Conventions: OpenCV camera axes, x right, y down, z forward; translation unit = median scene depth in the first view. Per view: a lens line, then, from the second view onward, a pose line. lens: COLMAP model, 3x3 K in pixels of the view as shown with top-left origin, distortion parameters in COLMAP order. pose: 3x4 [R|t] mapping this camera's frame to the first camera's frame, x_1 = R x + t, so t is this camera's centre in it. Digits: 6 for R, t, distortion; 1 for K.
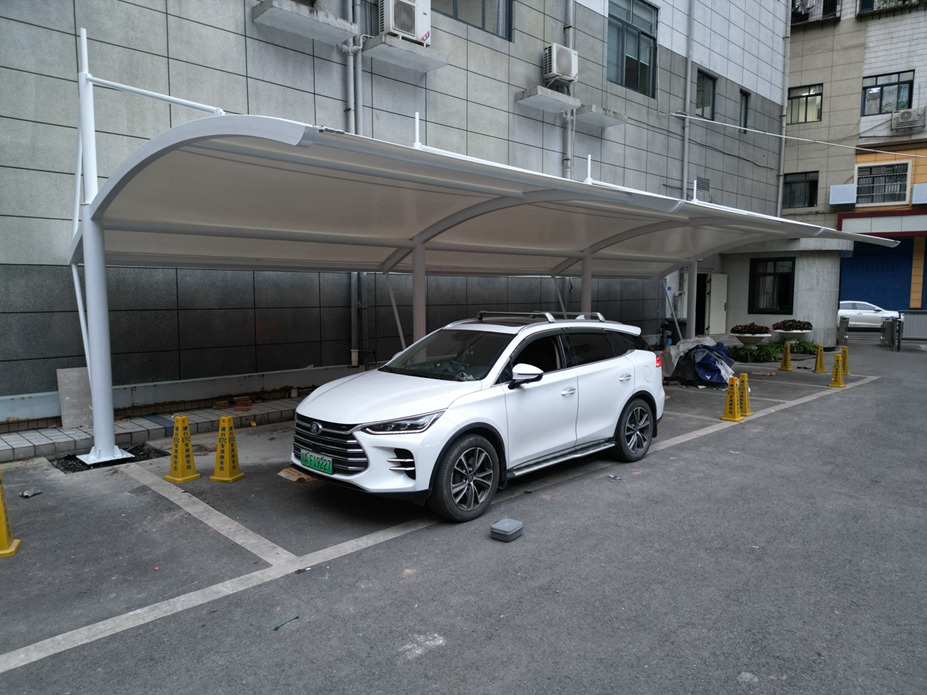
lens RADIAL K [[651.3, 0, 463.5], [0, 651.3, 347.5], [0, 0, 1]] dist [0.059044, -0.045305]
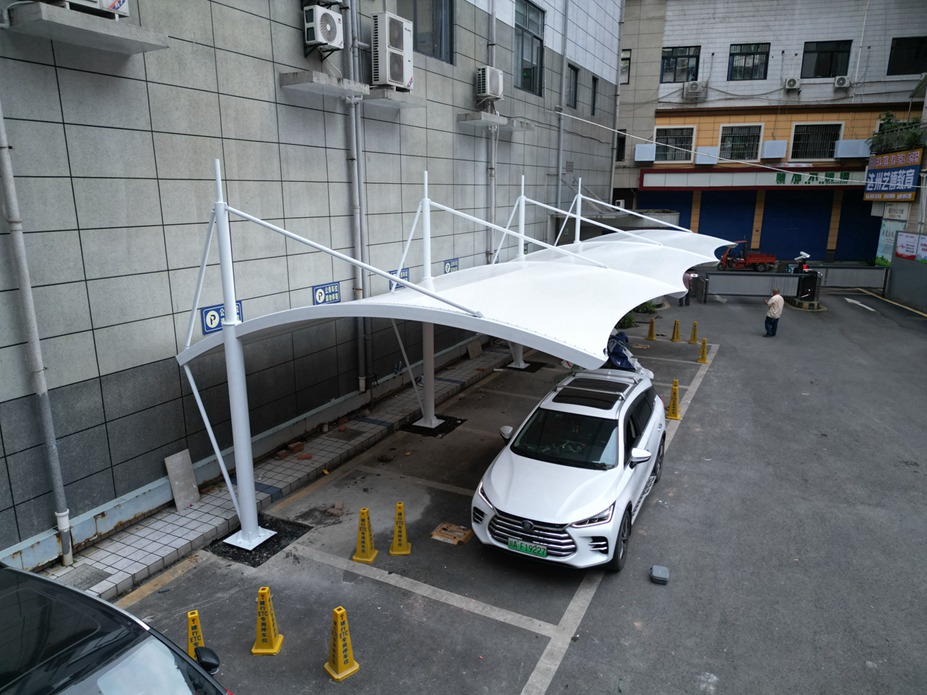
lens RADIAL K [[651.3, 0, 463.5], [0, 651.3, 347.5], [0, 0, 1]] dist [0.059044, -0.045305]
pose [[0.943870, -0.076571, 0.321321, -0.353059], [0.027001, 0.987391, 0.155982, -0.212866], [-0.329213, -0.138551, 0.934036, -0.084658]]
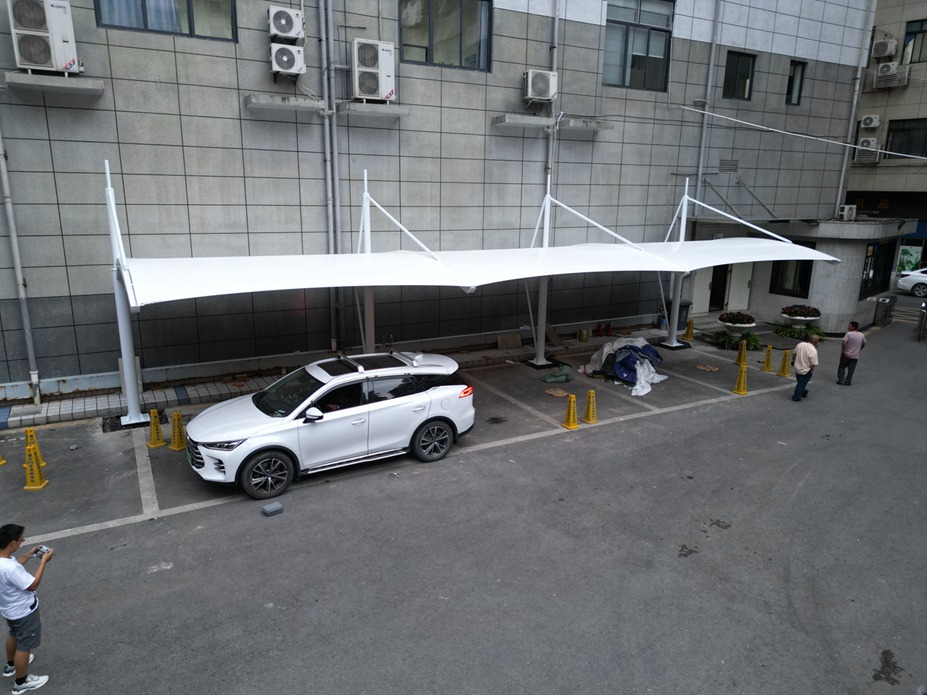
lens RADIAL K [[651.3, 0, 463.5], [0, 651.3, 347.5], [0, 0, 1]] dist [0.059044, -0.045305]
pose [[0.965015, 0.076890, -0.250666, 0.429823], [-0.038418, 0.987181, 0.154911, -0.197901], [0.259364, -0.139861, 0.955599, -0.223959]]
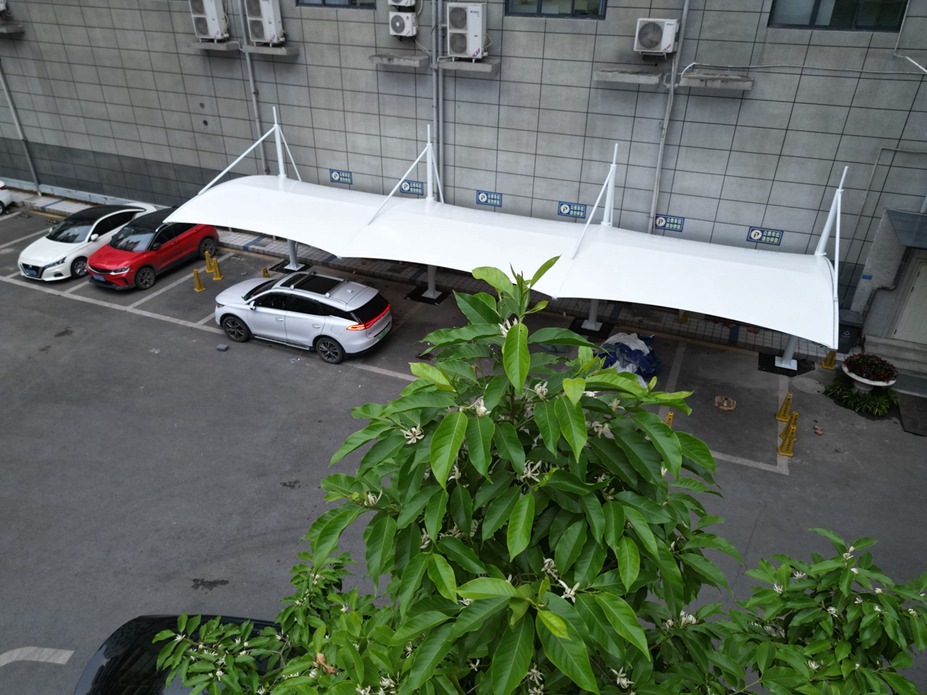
lens RADIAL K [[657.1, 0, 463.5], [0, 657.1, 347.5], [0, 0, 1]] dist [0.056909, -0.052770]
pose [[0.393580, 0.473778, -0.787800, 1.340669], [-0.093115, 0.873104, 0.478560, -0.600298], [0.914562, -0.114996, 0.387752, 0.360896]]
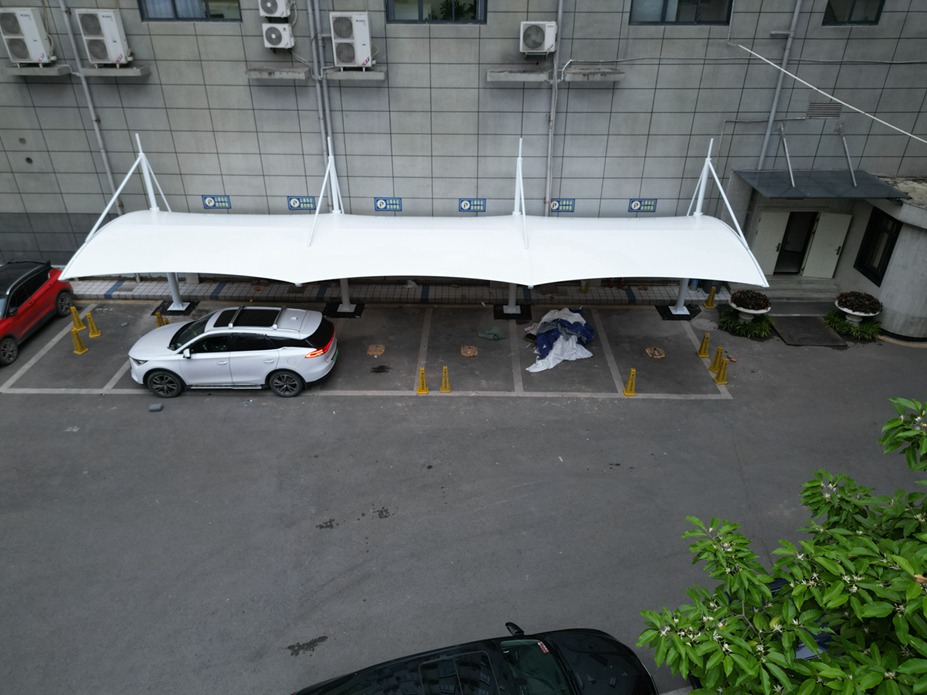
lens RADIAL K [[657.1, 0, 463.5], [0, 657.1, 347.5], [0, 0, 1]] dist [0.056909, -0.052770]
pose [[0.711454, 0.362438, -0.602056, 1.159932], [-0.067338, 0.887955, 0.454975, -0.590809], [0.699499, -0.283152, 0.656145, 0.052634]]
